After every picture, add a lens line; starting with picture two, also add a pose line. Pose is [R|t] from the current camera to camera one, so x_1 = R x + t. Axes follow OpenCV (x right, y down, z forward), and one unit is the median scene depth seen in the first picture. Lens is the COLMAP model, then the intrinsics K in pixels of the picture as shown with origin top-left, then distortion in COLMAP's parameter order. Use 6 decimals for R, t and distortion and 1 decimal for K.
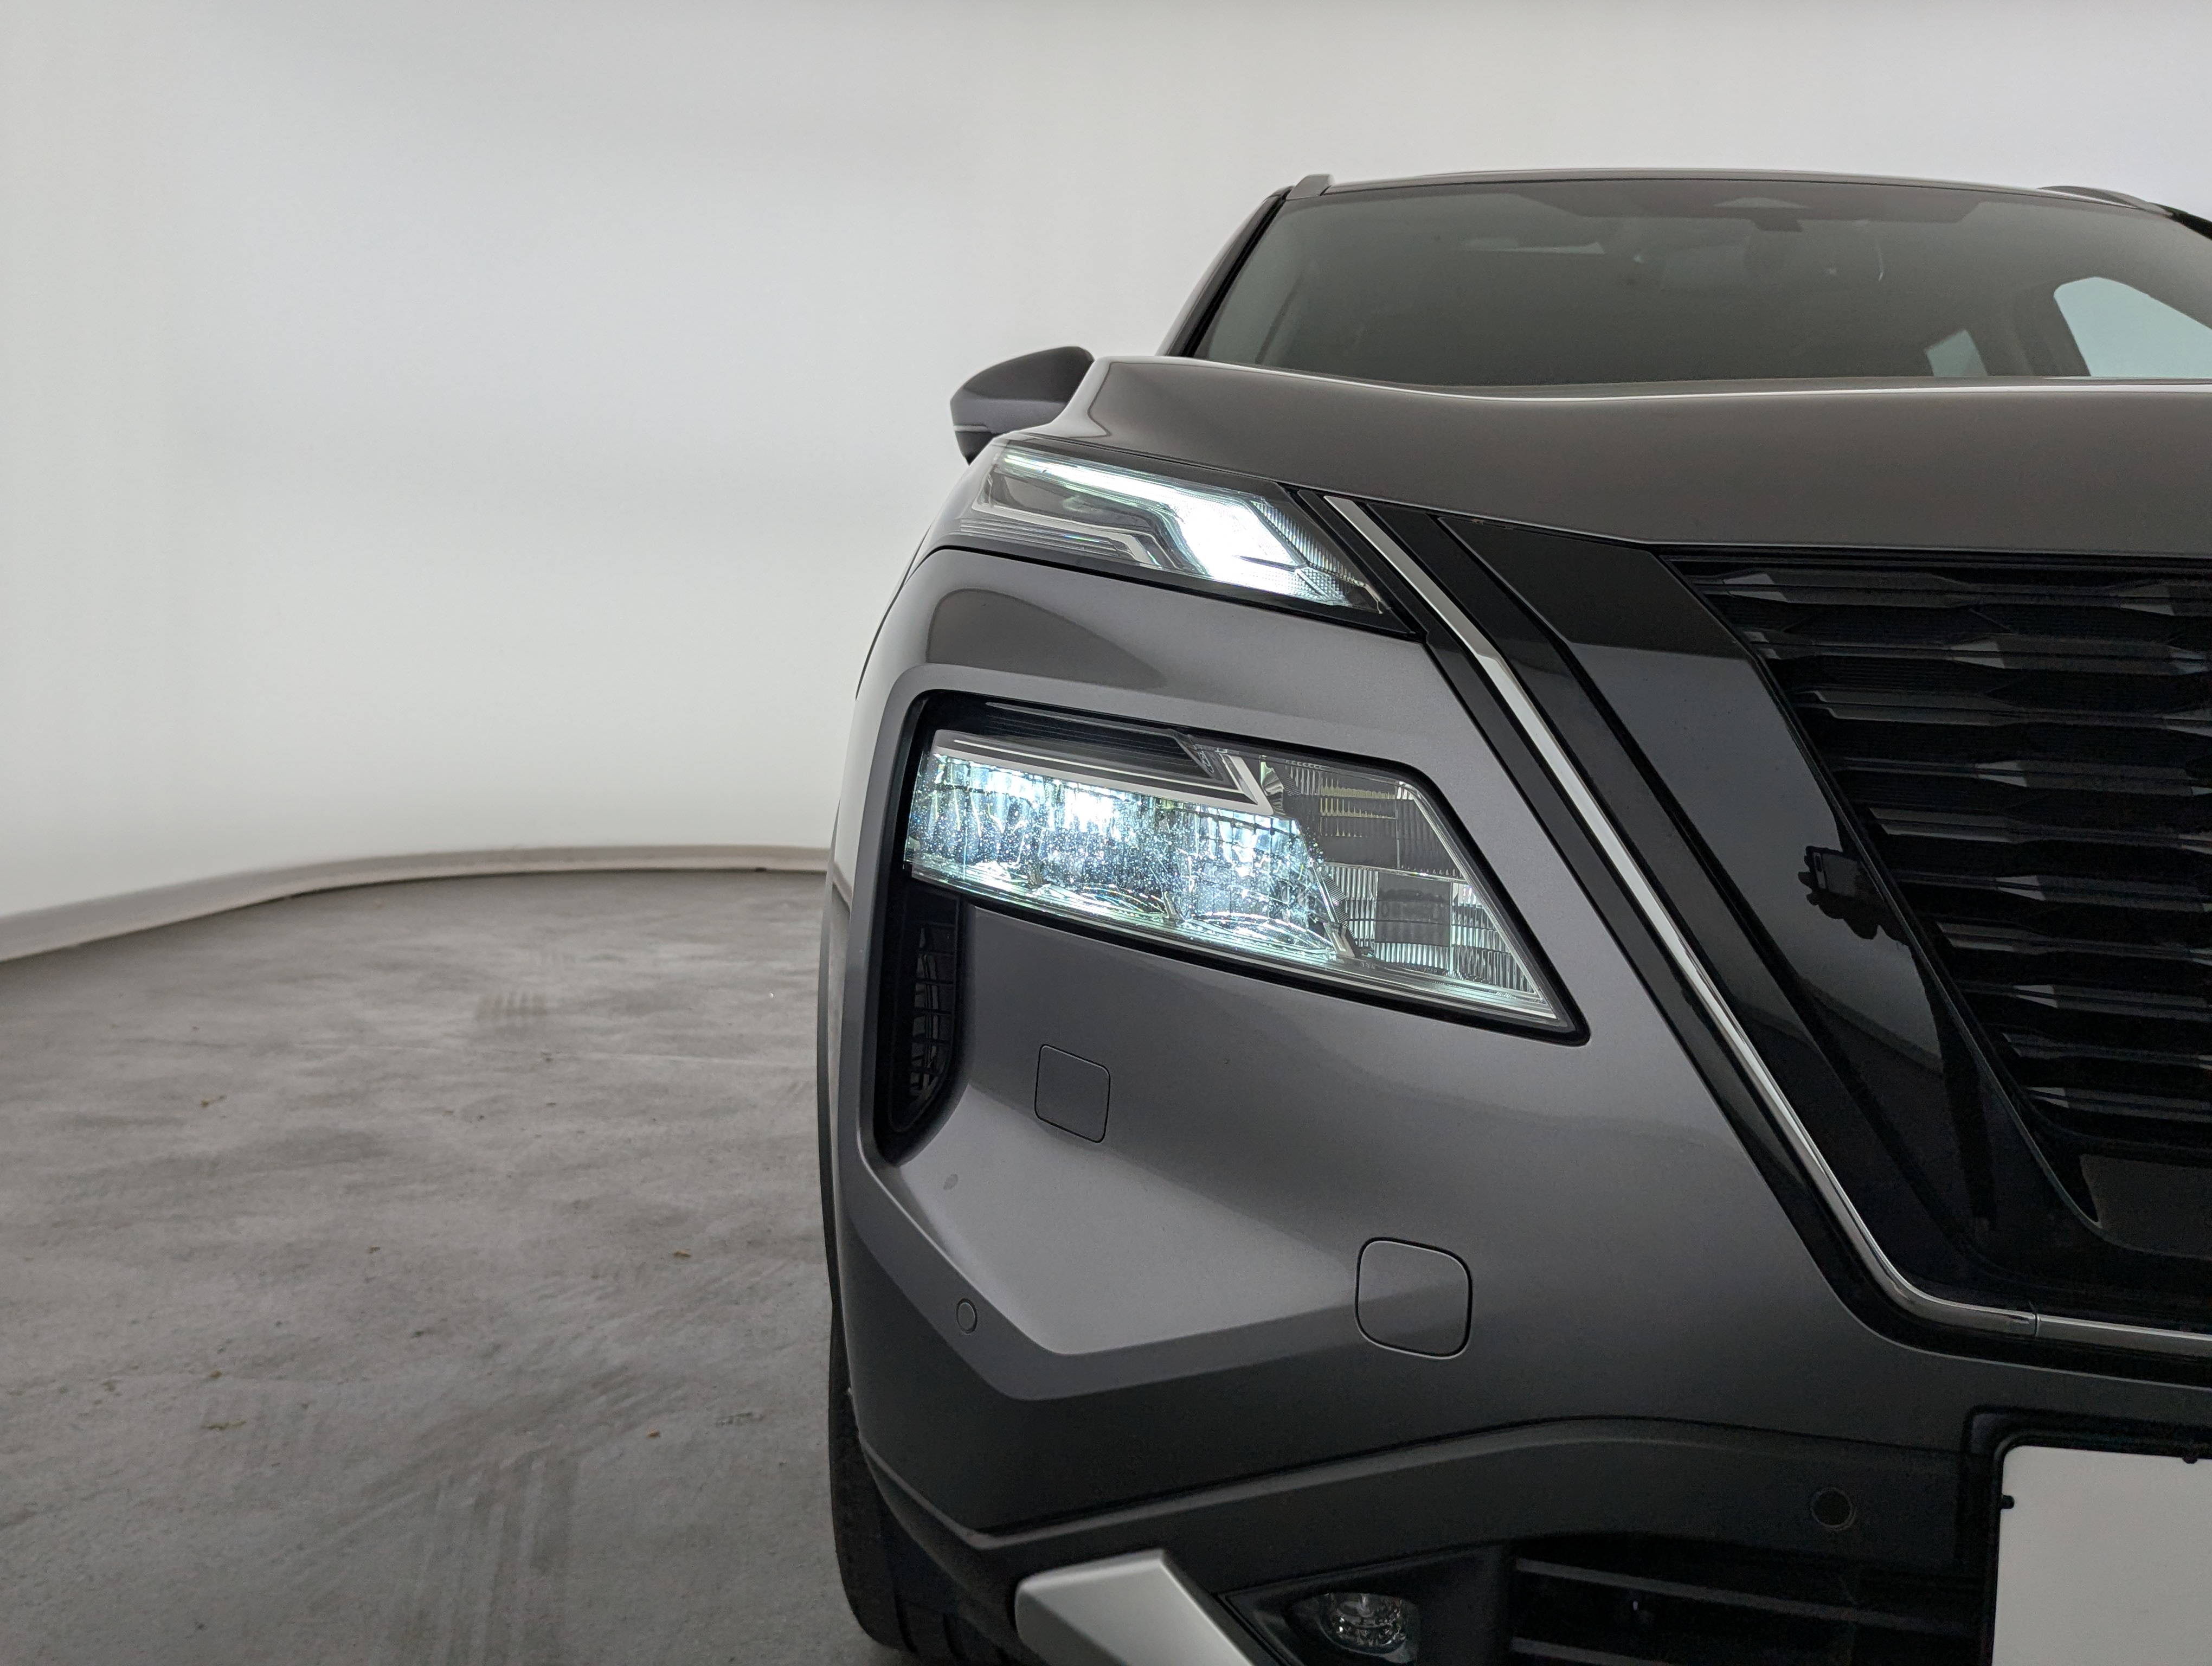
lens RADIAL K [[1991.0, 0, 1099.9], [0, 1991.0, 827.1], [0, 0, 1]] dist [0.057015, -0.057363]
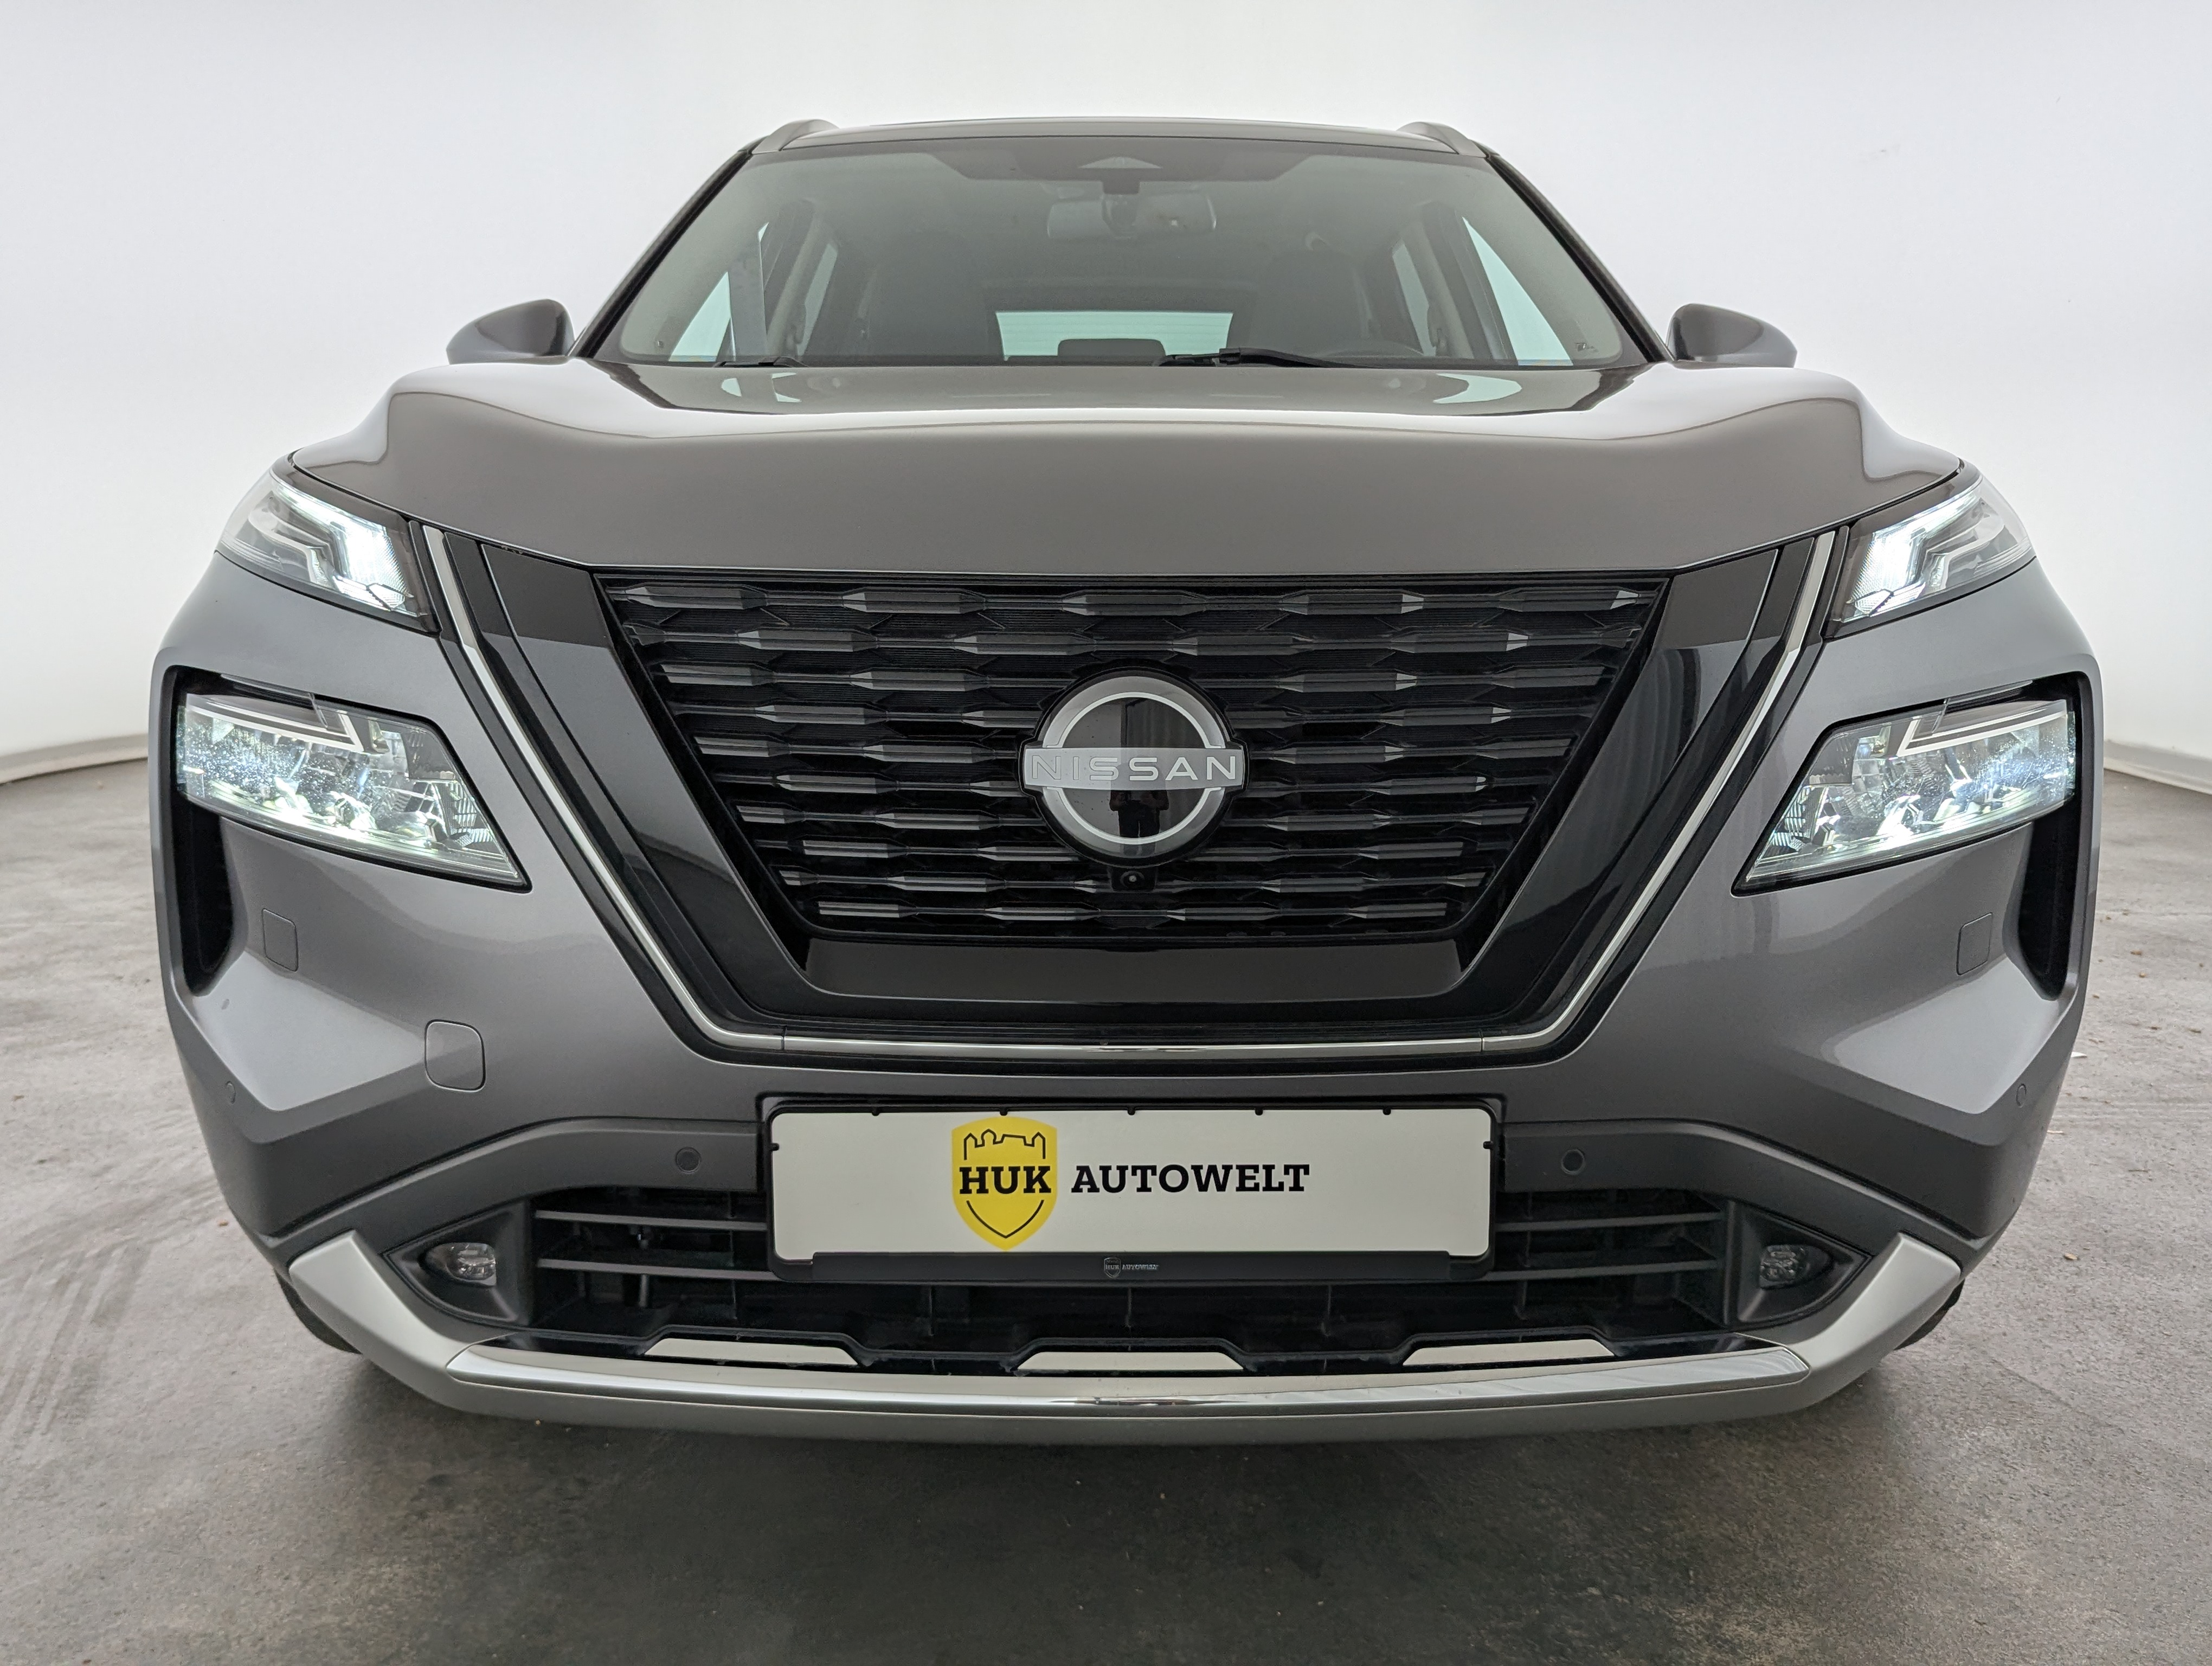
lens RADIAL K [[1991.0, 0, 1116.0], [0, 1991.0, 838.7], [0, 0, 1]] dist [0.057015, -0.057363]
pose [[0.995294, -0.053783, 0.080611, 0.225591], [0.046044, 0.994415, 0.094968, -0.025118], [-0.085269, -0.090810, 0.992211, -0.243784]]
